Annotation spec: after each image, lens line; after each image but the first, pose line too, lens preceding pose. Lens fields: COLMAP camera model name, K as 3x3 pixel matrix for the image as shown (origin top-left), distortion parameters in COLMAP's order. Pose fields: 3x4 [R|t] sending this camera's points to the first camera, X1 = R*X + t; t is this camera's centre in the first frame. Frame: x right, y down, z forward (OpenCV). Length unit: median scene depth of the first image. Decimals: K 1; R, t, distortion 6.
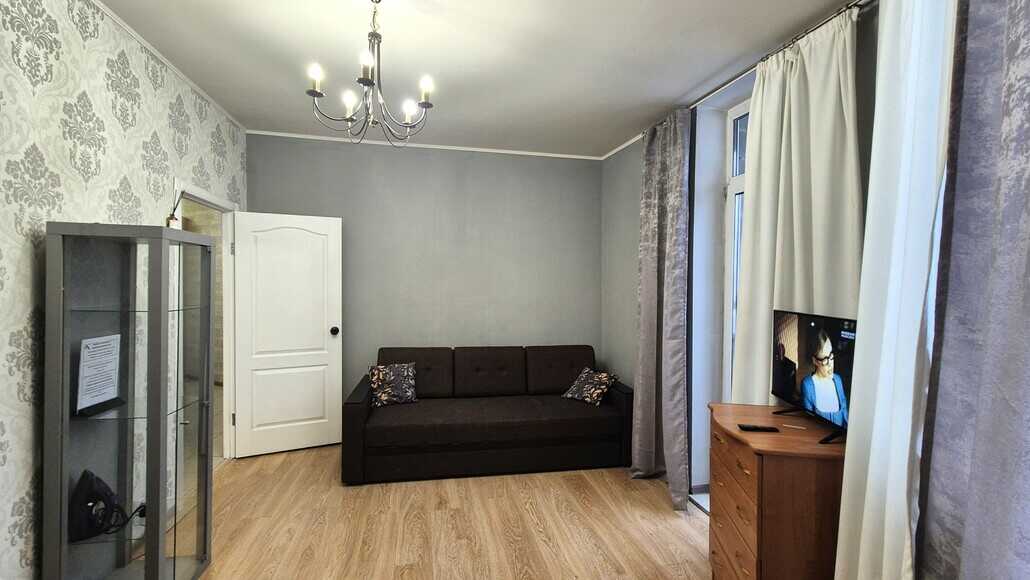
lens RADIAL K [[423.1, 0, 511.1], [0, 423.1, 286.6], [0, 0, 1]] dist [0.000745, 0.000320]
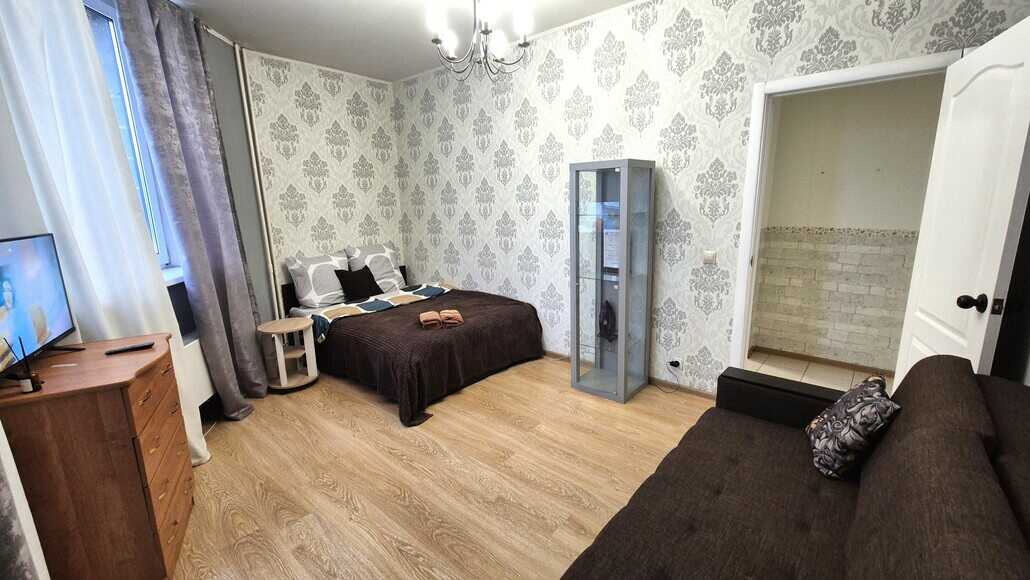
lens RADIAL K [[423.1, 0, 511.1], [0, 423.1, 286.6], [0, 0, 1]] dist [0.000745, 0.000320]
pose [[-0.790109, 0.128960, -0.599247, 0.326311], [0.013351, 0.981007, 0.193513, 0.004994], [0.612821, 0.144896, -0.776824, 1.653912]]
